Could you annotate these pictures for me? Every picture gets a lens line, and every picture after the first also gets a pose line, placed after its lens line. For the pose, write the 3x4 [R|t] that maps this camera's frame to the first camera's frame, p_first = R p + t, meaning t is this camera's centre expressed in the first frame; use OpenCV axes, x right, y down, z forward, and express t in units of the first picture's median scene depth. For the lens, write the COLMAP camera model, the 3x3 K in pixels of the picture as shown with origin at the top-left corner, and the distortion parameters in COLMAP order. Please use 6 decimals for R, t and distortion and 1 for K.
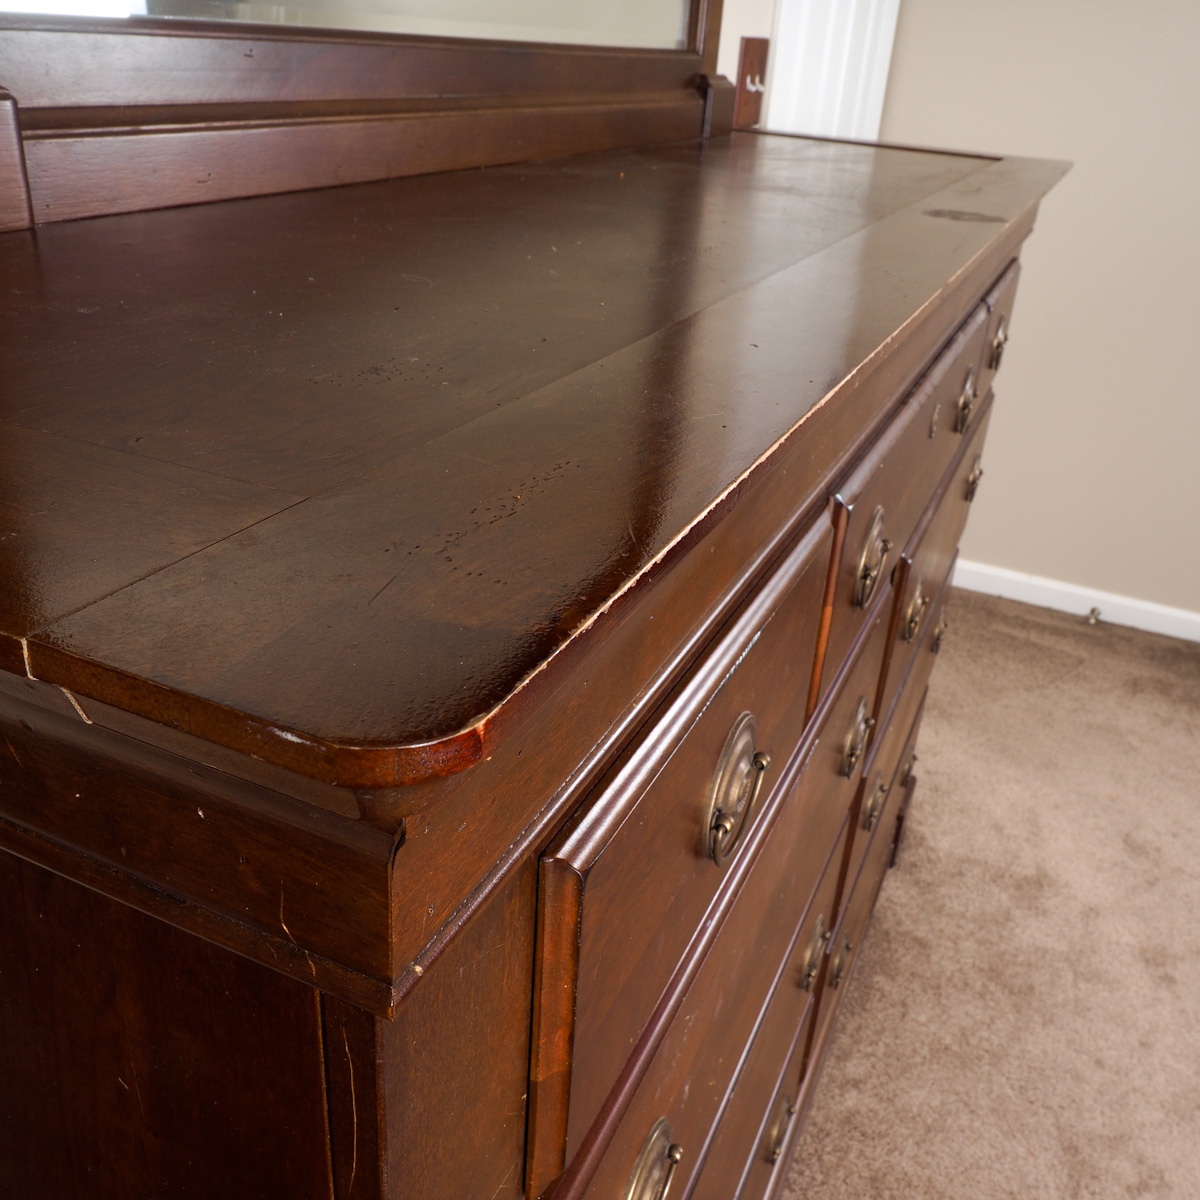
lens RADIAL K [[1131.1, 0, 600.0], [0, 1131.1, 600.0], [0, 0, 1]] dist [-0.005990, 0.015384]
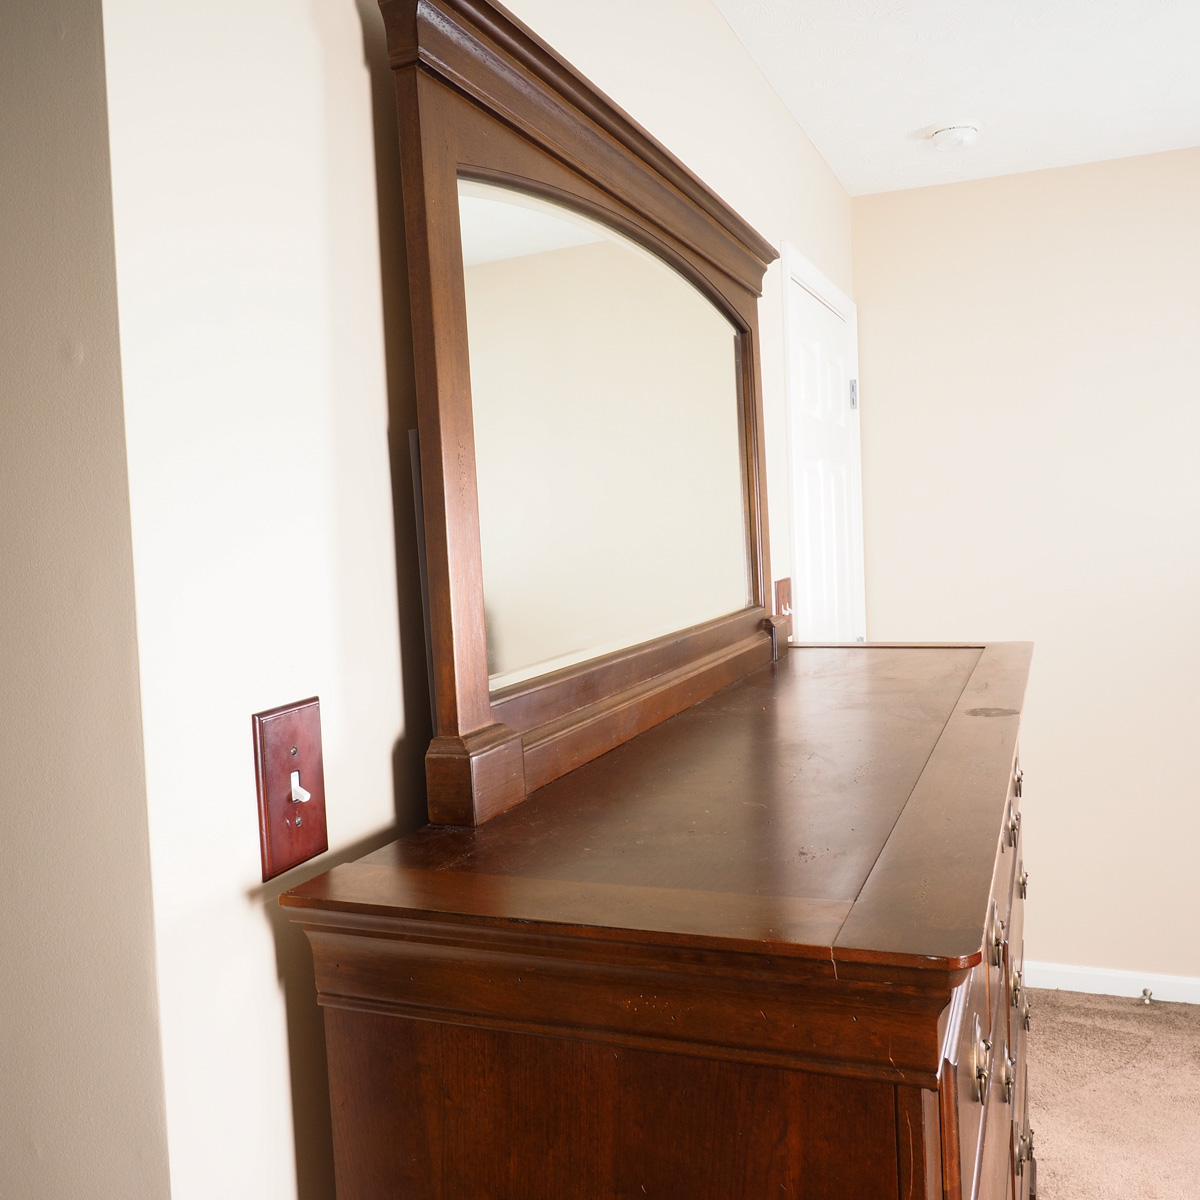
lens RADIAL K [[1131.1, 0, 600.0], [0, 1131.1, 600.0], [0, 0, 1]] dist [-0.005990, 0.015384]
pose [[0.992699, -0.116386, 0.031660, -0.119055], [0.119581, 0.915370, -0.384446, 0.030331], [0.015764, 0.385425, 0.922605, -0.251470]]
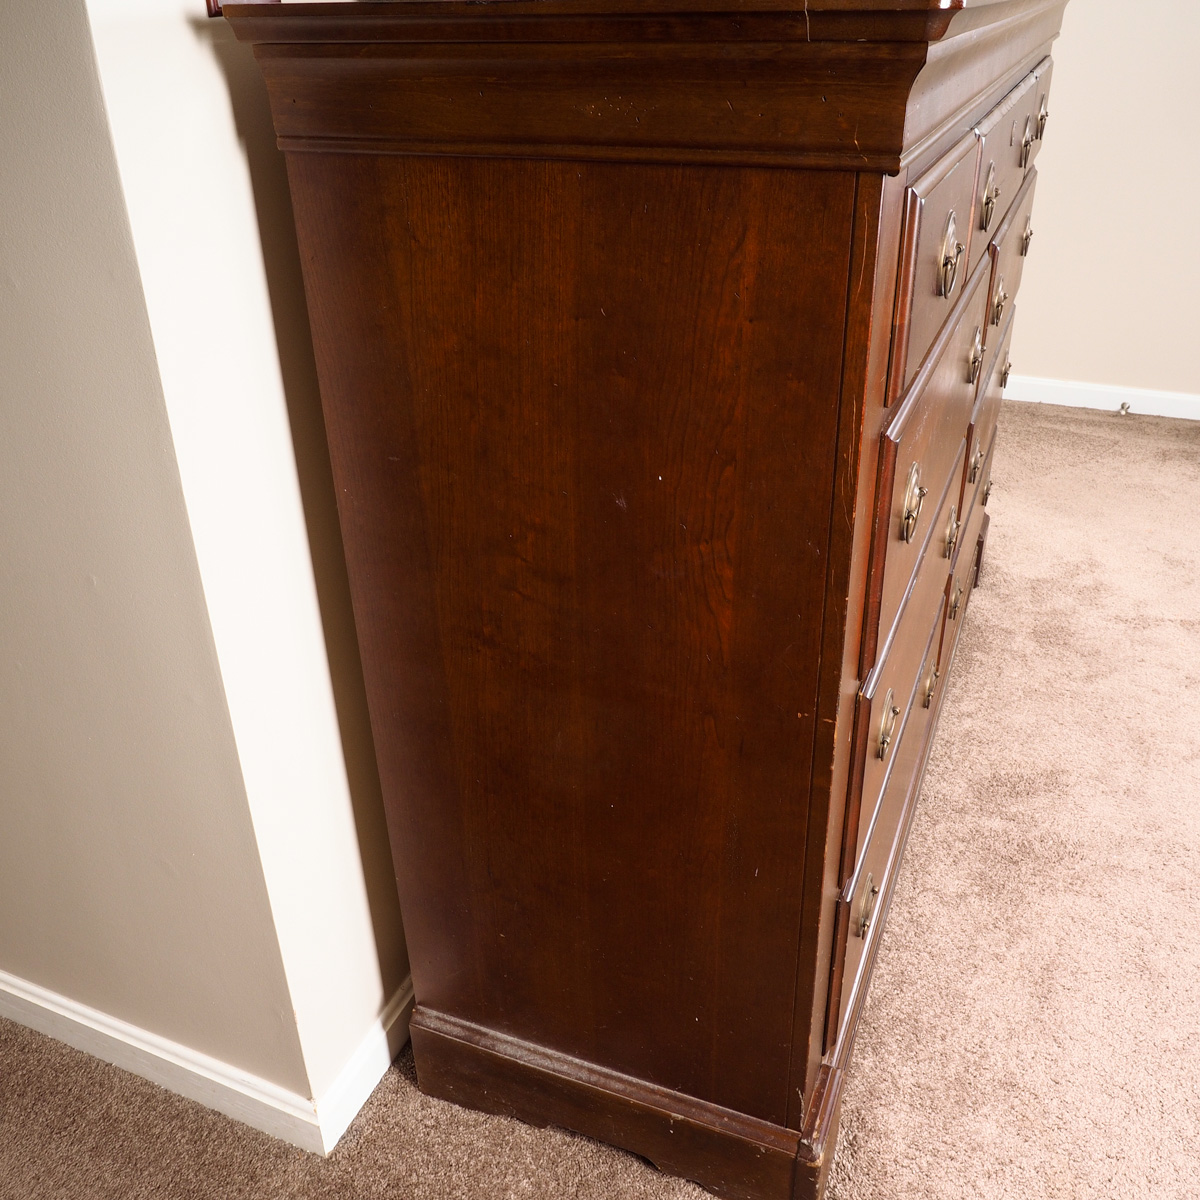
lens RADIAL K [[1129.9, 0, 614.9], [0, 1129.9, 584.0], [0, 0, 1]] dist [-0.012164, 0.009321]
pose [[0.996231, -0.086027, -0.011128, -0.115285], [0.086433, 0.995310, 0.043442, 0.143753], [0.007339, -0.044240, 0.998994, -0.219387]]
